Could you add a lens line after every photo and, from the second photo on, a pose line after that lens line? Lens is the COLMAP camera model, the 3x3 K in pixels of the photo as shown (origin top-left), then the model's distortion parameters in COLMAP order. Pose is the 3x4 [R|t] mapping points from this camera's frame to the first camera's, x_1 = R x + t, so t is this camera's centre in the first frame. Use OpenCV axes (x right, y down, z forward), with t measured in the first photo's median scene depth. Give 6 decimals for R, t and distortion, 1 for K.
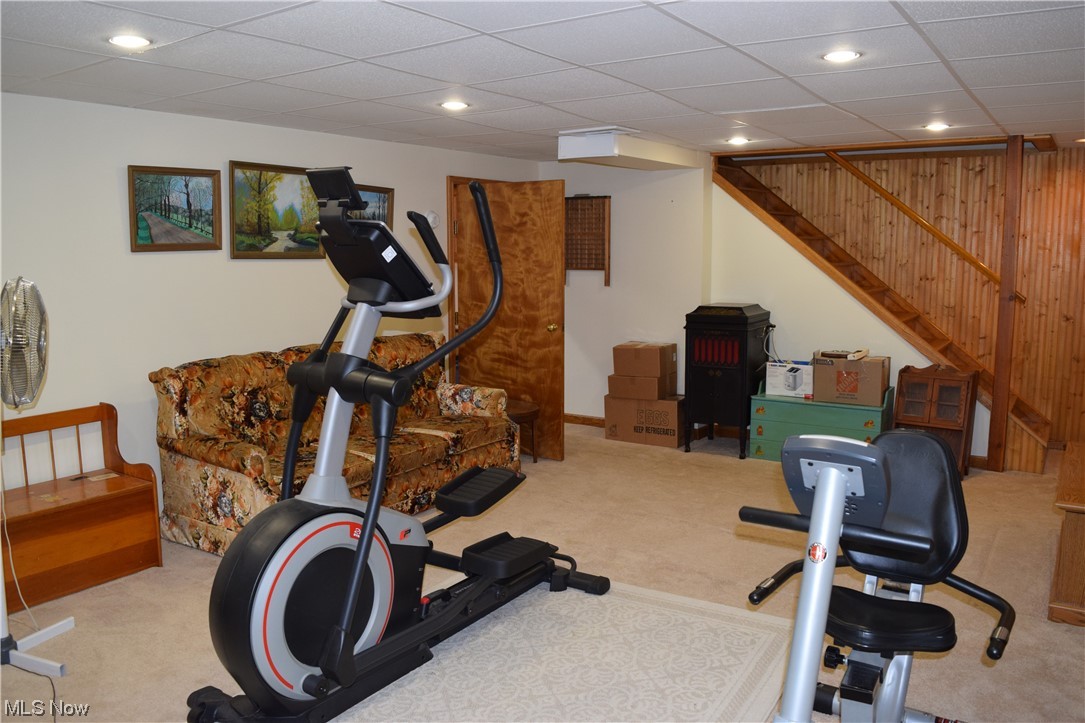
lens RADIAL K [[851.7, 0, 542.5], [0, 851.7, 361.5], [0, 0, 1]] dist [-0.007395, -0.002232]
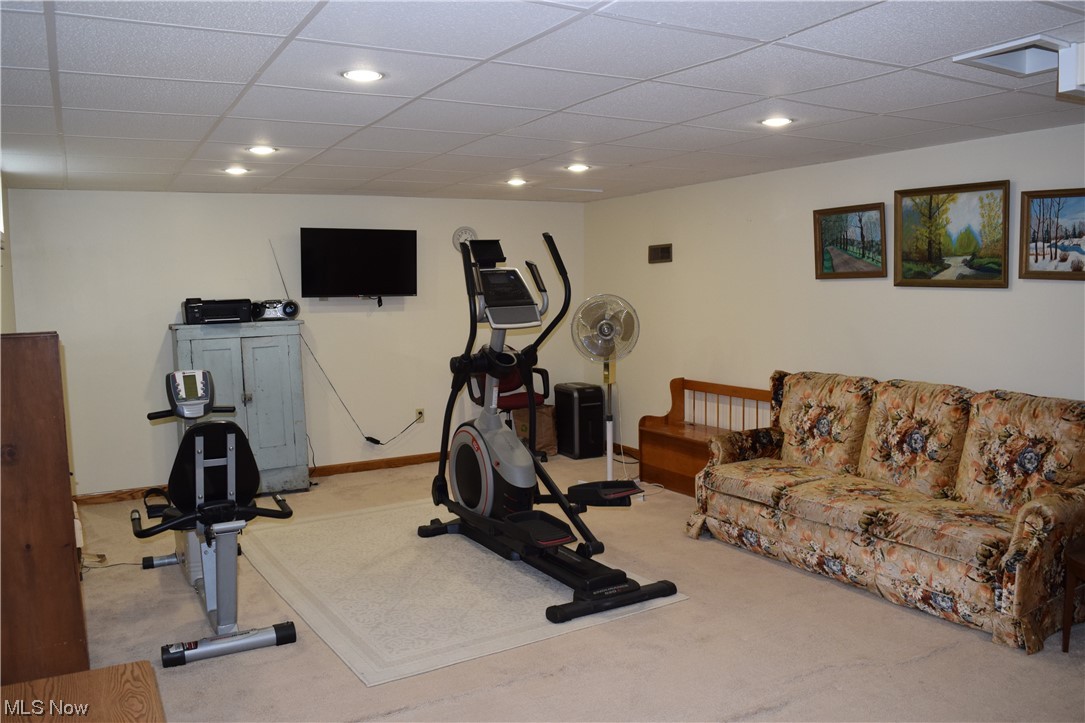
lens RADIAL K [[851.7, 0, 542.5], [0, 851.7, 361.5], [0, 0, 1]] dist [-0.007395, -0.002232]
pose [[-0.424057, 0.108494, -0.899113, 0.755050], [-0.097162, 0.981618, 0.164275, -0.159773], [0.900408, 0.157022, -0.405720, 1.055277]]
